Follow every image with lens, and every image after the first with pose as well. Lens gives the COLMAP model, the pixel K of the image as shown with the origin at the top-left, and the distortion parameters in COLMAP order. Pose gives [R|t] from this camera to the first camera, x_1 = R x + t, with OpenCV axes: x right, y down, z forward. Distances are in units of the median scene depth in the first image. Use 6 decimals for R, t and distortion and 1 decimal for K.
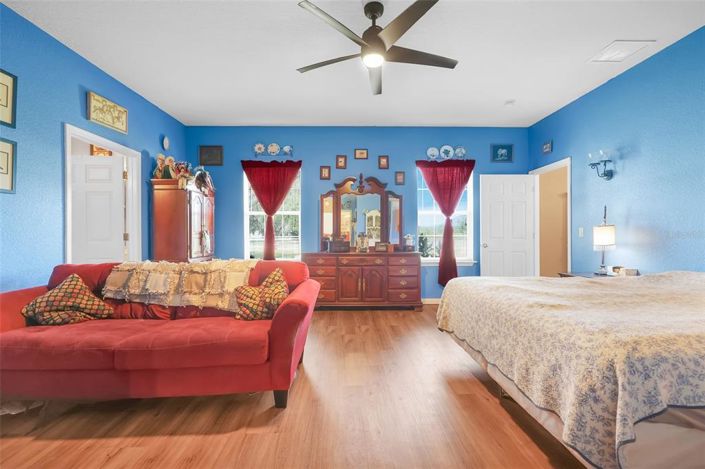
lens RADIAL K [[322.3, 0, 352.8], [0, 322.3, 234.2], [0, 0, 1]] dist [-0.003000, -0.000099]
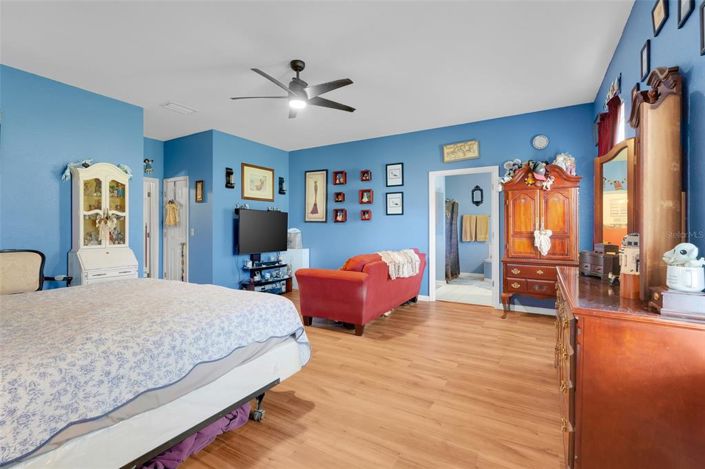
lens RADIAL K [[322.3, 0, 349.1], [0, 322.3, 230.8], [0, 0, 1]] dist [-0.003000, -0.000099]
pose [[-0.529222, 0.002892, -0.848479, 0.753313], [0.000696, 0.999995, 0.002974, -0.014565], [0.848483, 0.000984, -0.529221, 1.327433]]
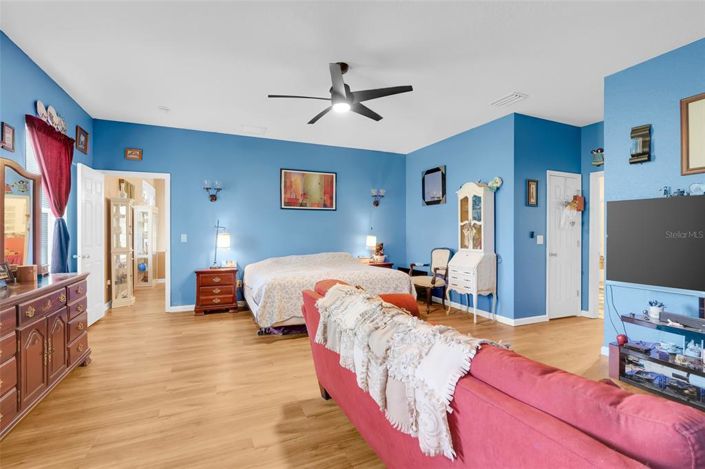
lens RADIAL K [[322.3, 0, 348.9], [0, 322.3, 233.9], [0, 0, 1]] dist [-0.003000, -0.000099]
pose [[-0.392089, -0.004350, 0.919917, -0.792646], [-0.000847, 0.999990, 0.004368, -0.031750], [-0.919927, 0.000934, -0.392089, 1.040181]]
